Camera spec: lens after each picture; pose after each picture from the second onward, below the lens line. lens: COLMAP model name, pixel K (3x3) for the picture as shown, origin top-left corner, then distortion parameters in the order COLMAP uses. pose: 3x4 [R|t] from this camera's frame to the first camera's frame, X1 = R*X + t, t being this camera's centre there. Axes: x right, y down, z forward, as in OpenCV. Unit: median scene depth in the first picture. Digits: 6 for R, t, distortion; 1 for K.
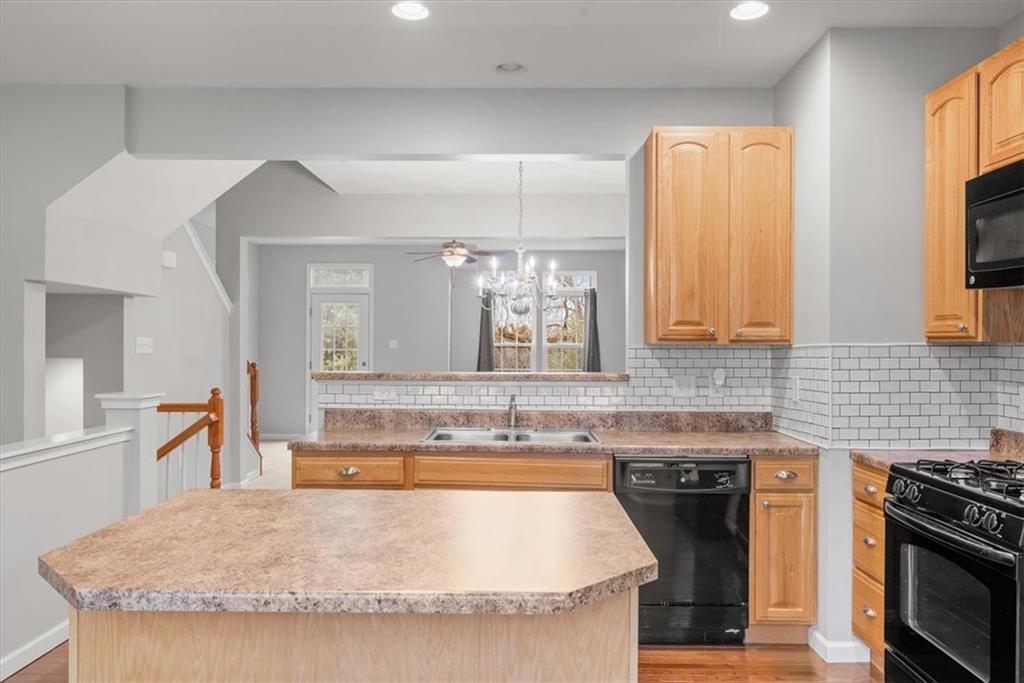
lens RADIAL K [[729.1, 0, 512.4], [0, 729.1, 341.7], [0, 0, 1]] dist [0.000315, 0.000361]
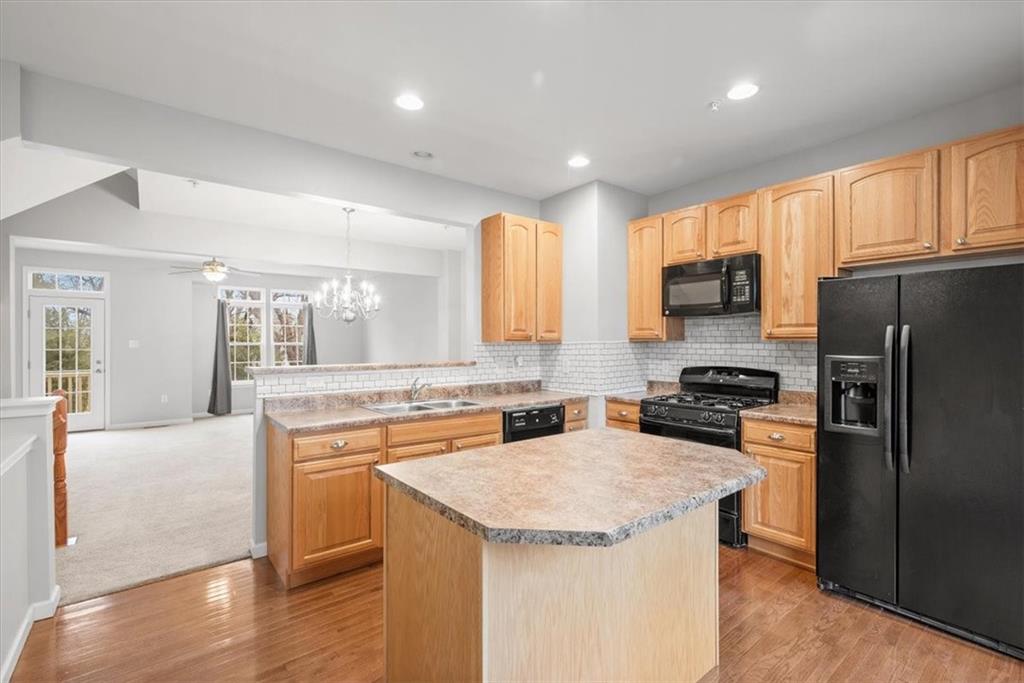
lens RADIAL K [[461.1, 0, 514.1], [0, 461.1, 342.2], [0, 0, 1]] dist [-0.000898, -0.000645]
pose [[0.770189, -0.005805, 0.637789, -0.427960], [0.003409, 0.999982, 0.004985, -0.002559], [-0.637806, -0.001666, 0.770195, 0.158806]]
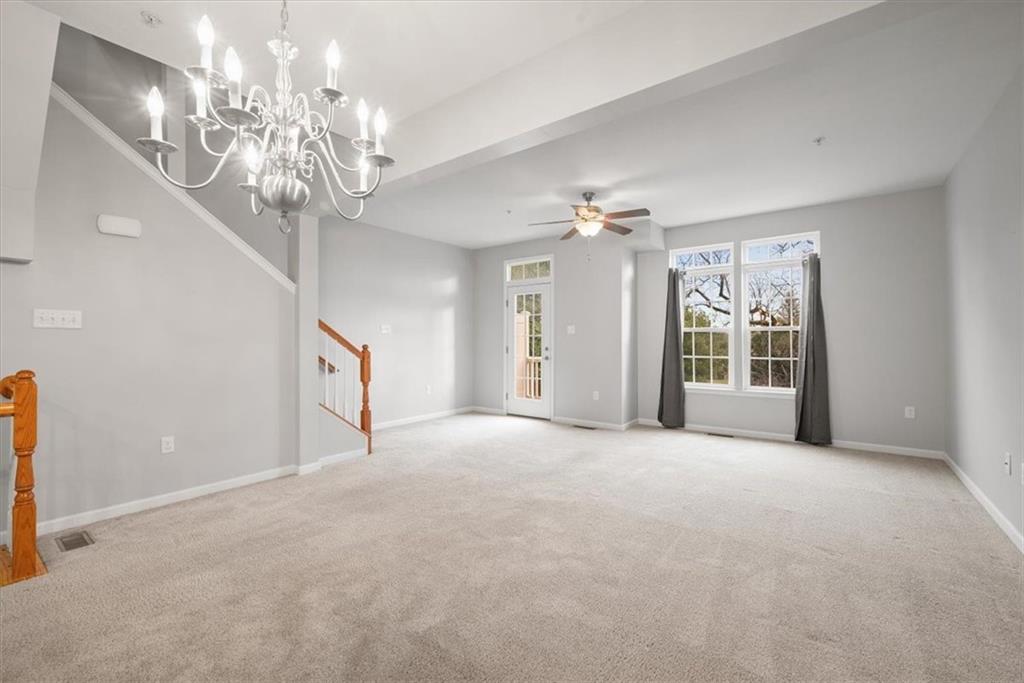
lens RADIAL K [[432.3, 0, 512.0], [0, 432.3, 341.5], [0, 0, 1]] dist [-0.000714, -0.000029]
pose [[0.804212, -0.001796, -0.594340, 0.340789], [0.004896, 0.999982, 0.003603, 0.044719], [0.594322, -0.005808, 0.804206, 1.212005]]
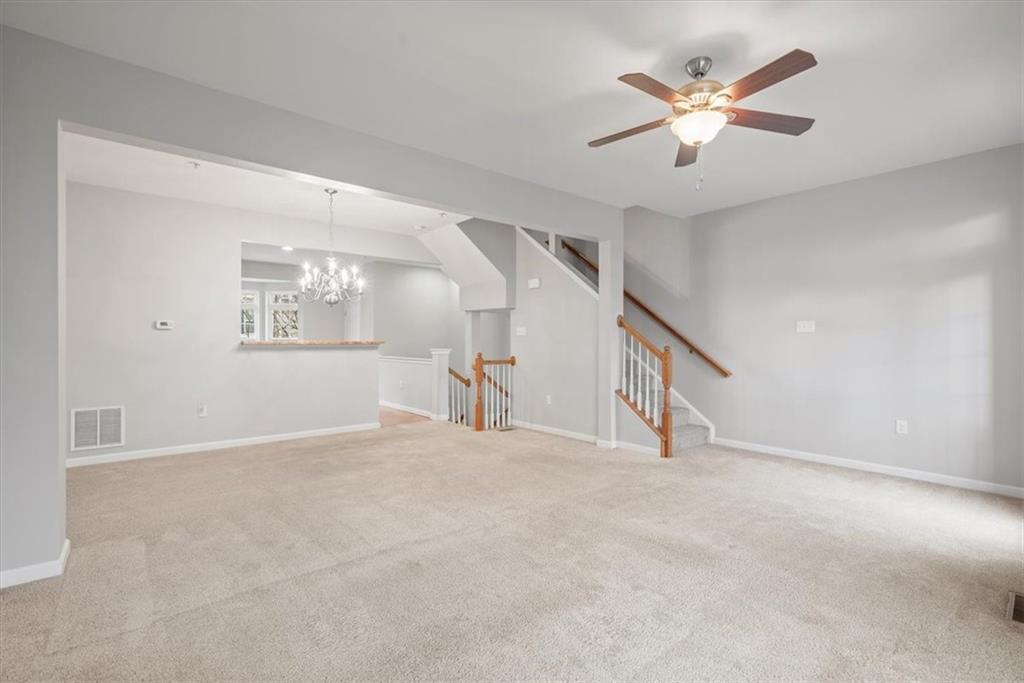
lens RADIAL K [[461.1, 0, 514.1], [0, 461.1, 342.2], [0, 0, 1]] dist [-0.000898, -0.000645]
pose [[-0.762840, -0.001155, -0.646586, 0.430630], [-0.000112, 0.999999, -0.001653, 0.047471], [0.646587, -0.001188, -0.762839, 2.597233]]
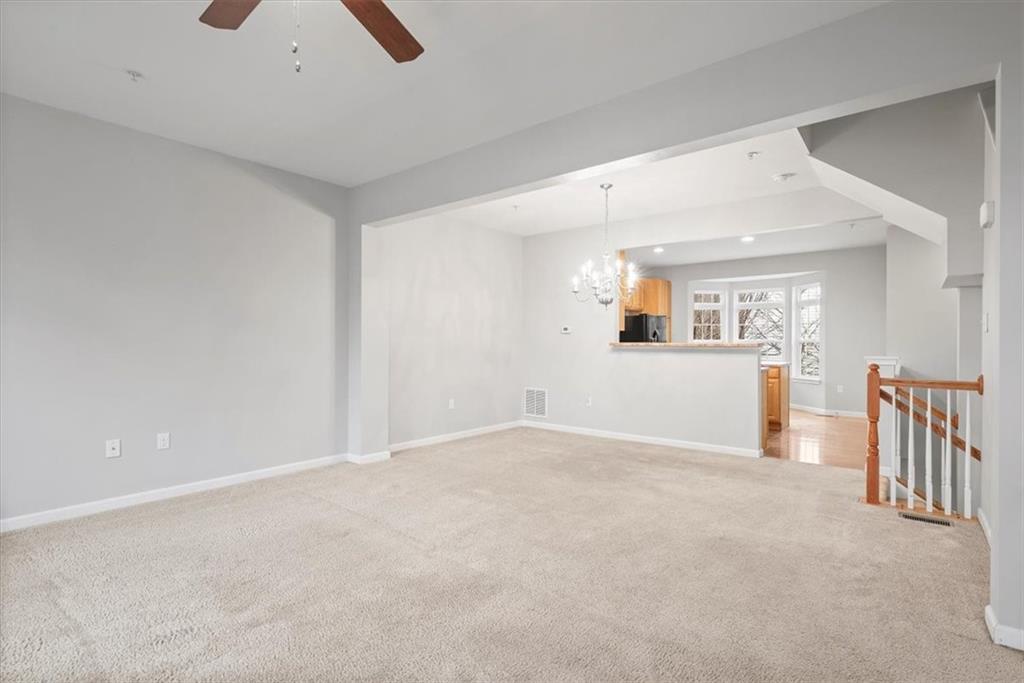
lens RADIAL K [[485.5, 0, 513.7], [0, 485.5, 343.0], [0, 0, 1]] dist [-0.011047, -0.000292]
pose [[-0.783345, -0.004803, 0.621568, -0.553096], [-0.006442, 0.999979, -0.000390, 0.046113], [-0.621553, -0.004310, -0.783360, 2.463669]]
